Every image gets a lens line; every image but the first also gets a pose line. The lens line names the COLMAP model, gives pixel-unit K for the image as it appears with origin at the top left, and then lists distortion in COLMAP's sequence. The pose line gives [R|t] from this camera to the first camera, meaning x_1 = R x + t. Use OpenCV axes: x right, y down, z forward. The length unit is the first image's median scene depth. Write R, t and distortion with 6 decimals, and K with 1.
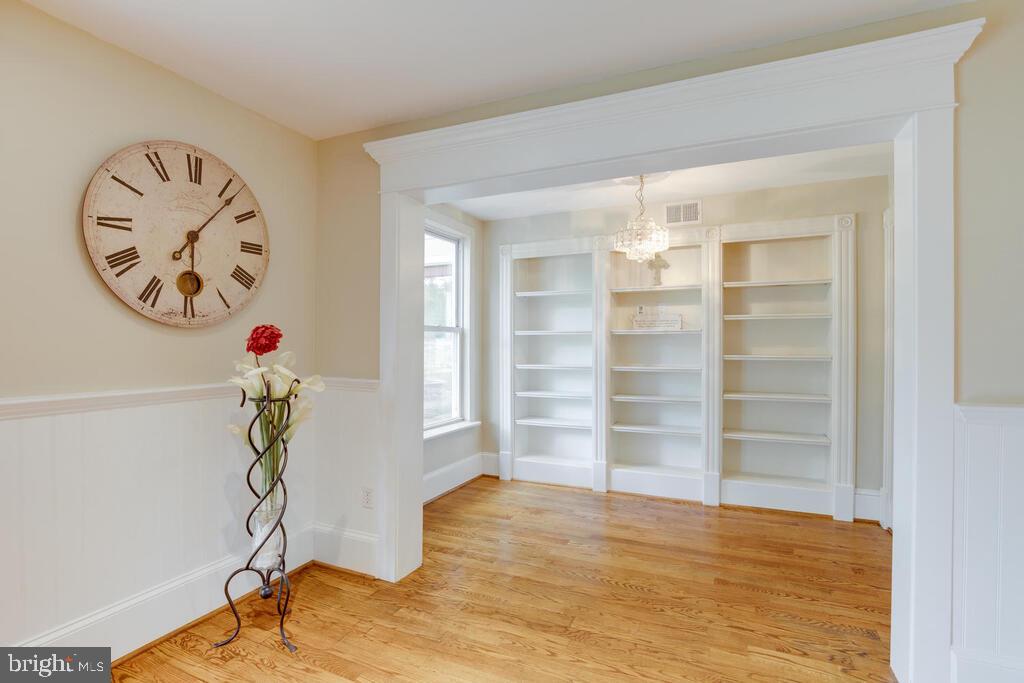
lens RADIAL K [[483.0, 0, 510.9], [0, 483.0, 345.7], [0, 0, 1]] dist [-0.027110, 0.000598]
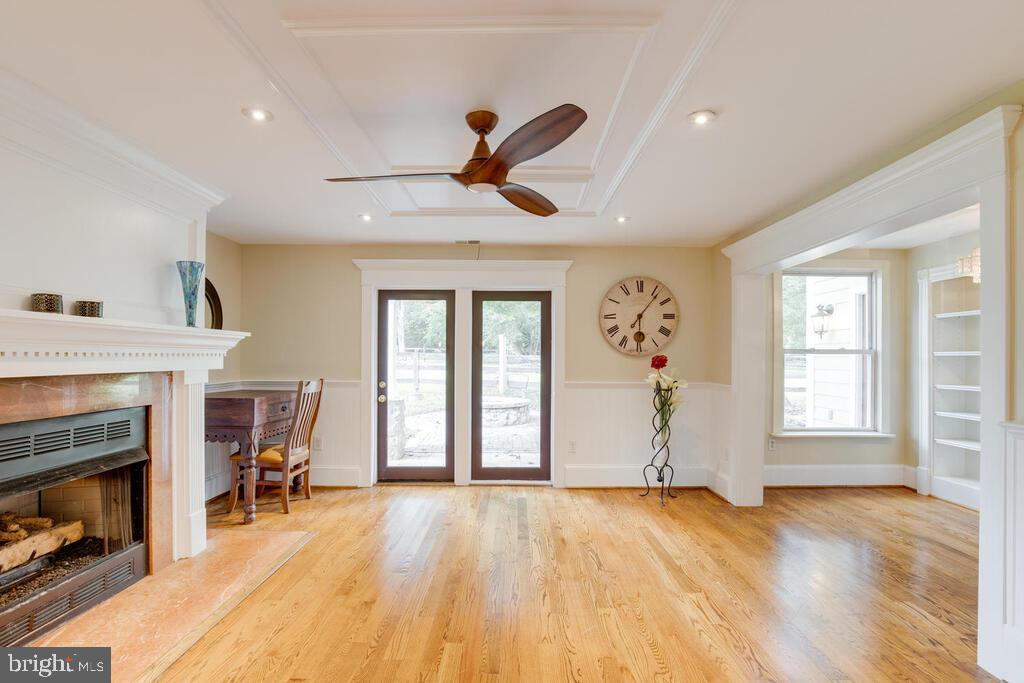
lens RADIAL K [[483.0, 0, 512.2], [0, 483.0, 349.8], [0, 0, 1]] dist [-0.027110, 0.000598]
pose [[0.416029, -0.011108, -0.909283, 1.072843], [-0.005755, 0.999873, -0.014847, -0.028454], [0.909333, 0.011409, 0.415912, -0.466799]]
